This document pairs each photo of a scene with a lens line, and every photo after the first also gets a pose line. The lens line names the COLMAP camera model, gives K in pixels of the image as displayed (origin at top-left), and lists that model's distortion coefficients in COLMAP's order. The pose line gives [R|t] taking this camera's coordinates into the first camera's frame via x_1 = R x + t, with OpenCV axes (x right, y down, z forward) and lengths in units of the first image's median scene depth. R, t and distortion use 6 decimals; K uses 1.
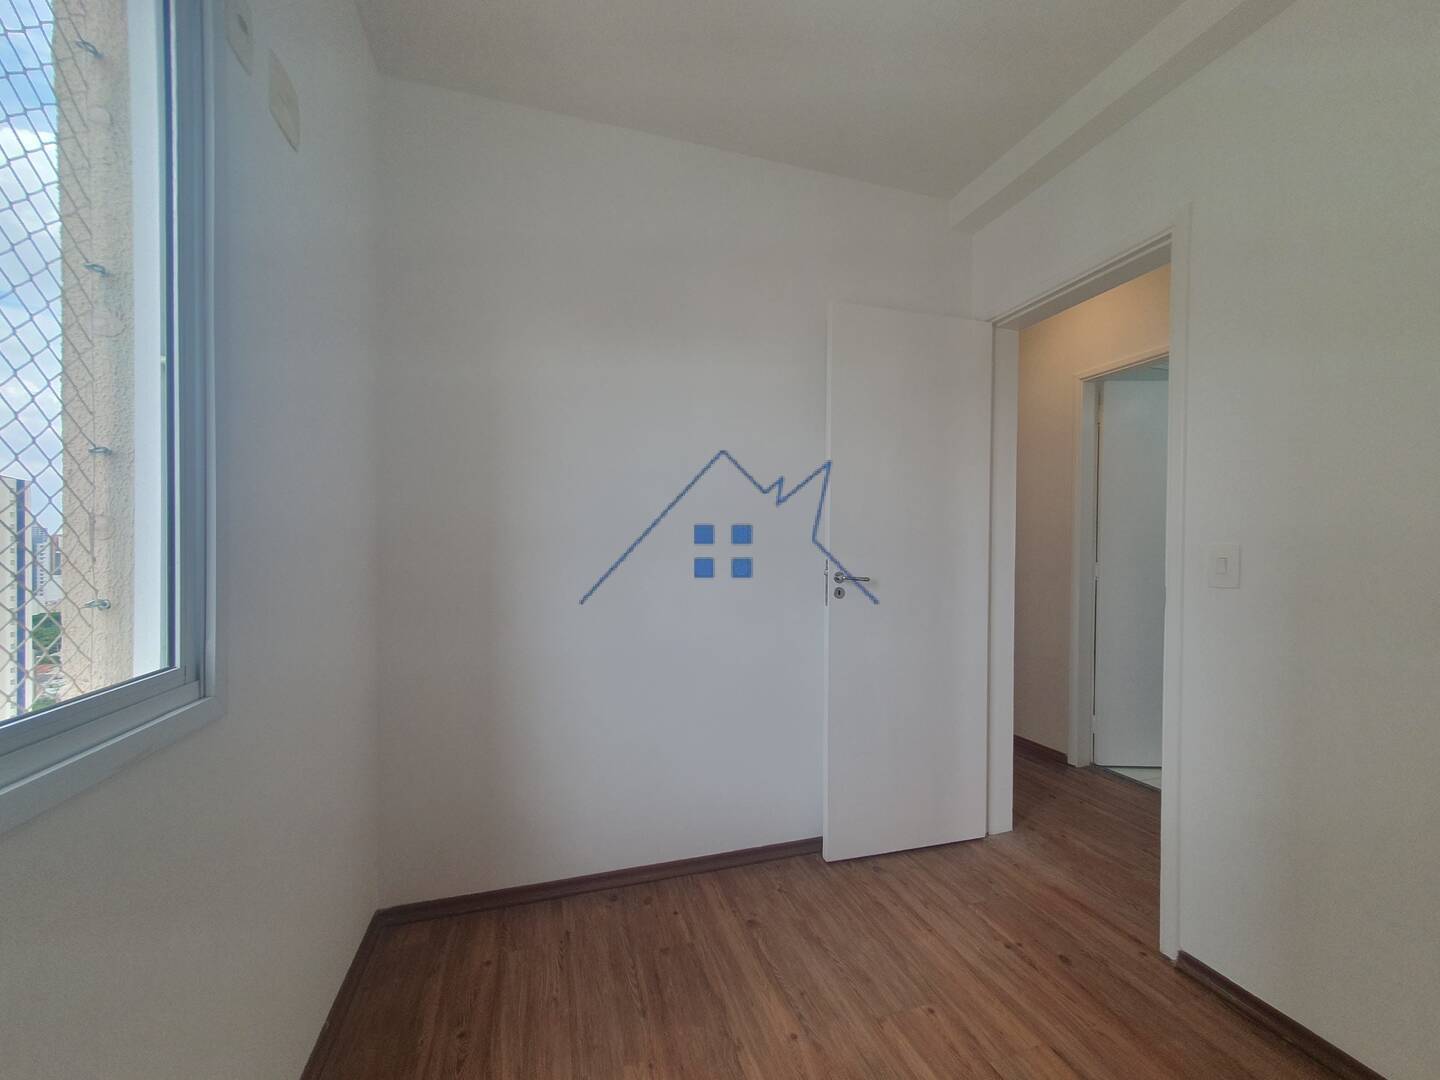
lens RADIAL K [[566.8, 0, 725.0], [0, 566.8, 554.7], [0, 0, 1]] dist [0.008882, 0.000533]
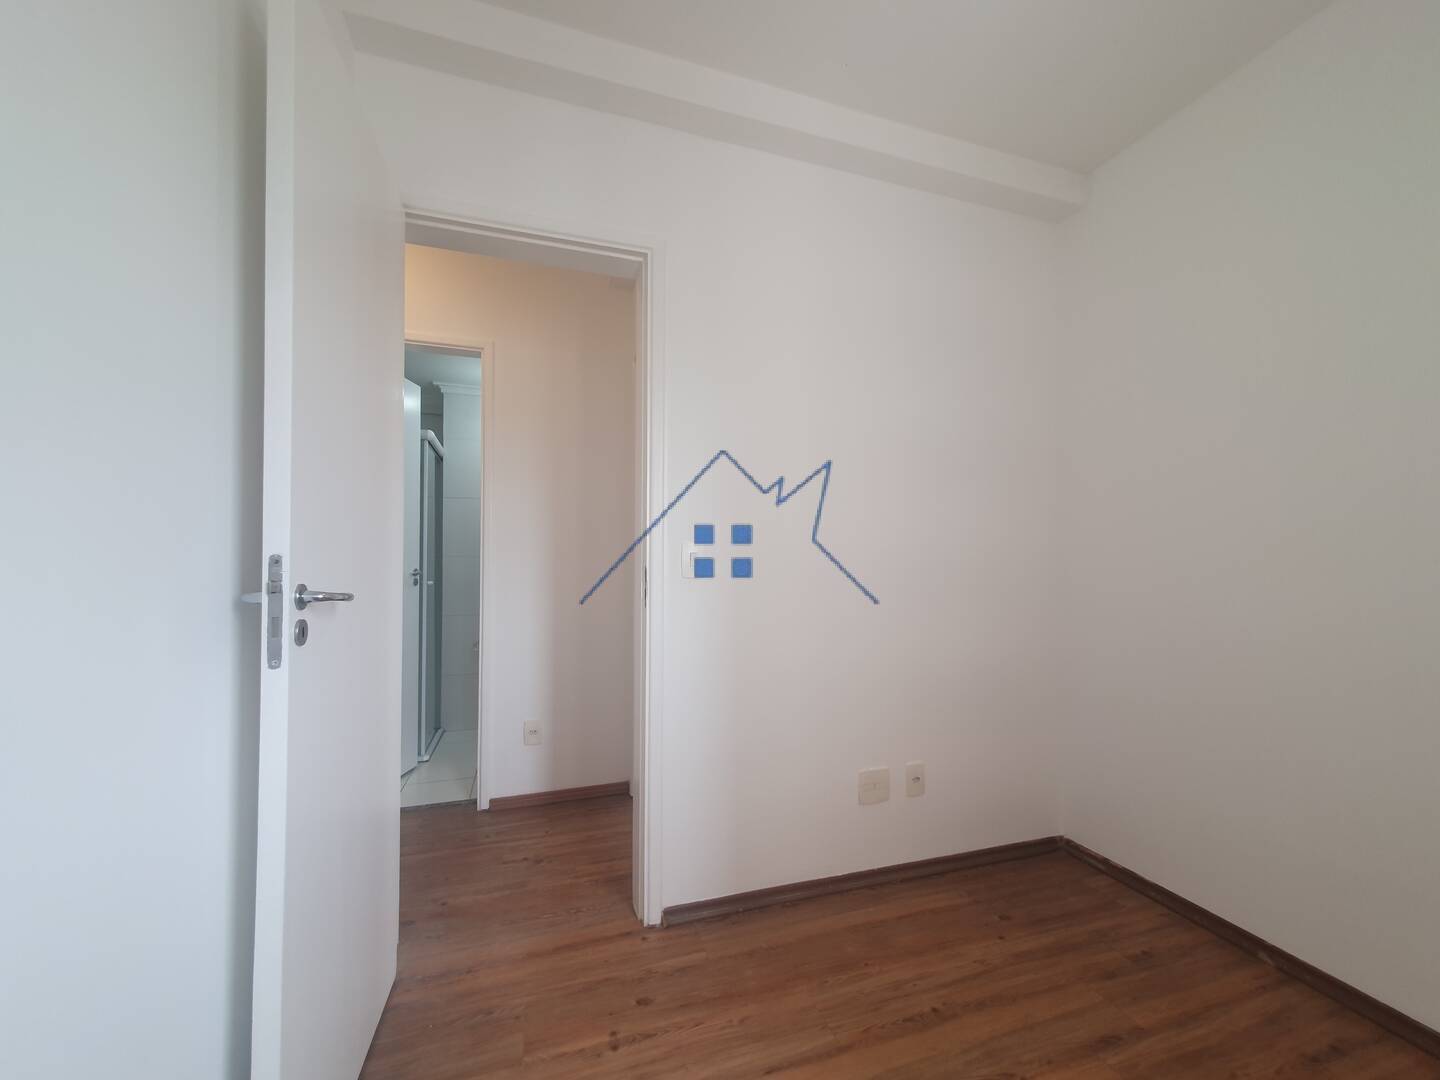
lens RADIAL K [[566.8, 0, 725.0], [0, 566.8, 554.7], [0, 0, 1]] dist [0.008882, 0.000533]
pose [[-0.003466, 0.008641, 0.999957, -0.279797], [0.001167, 0.999962, -0.008637, 0.014112], [-0.999993, 0.001137, -0.003476, 0.800776]]
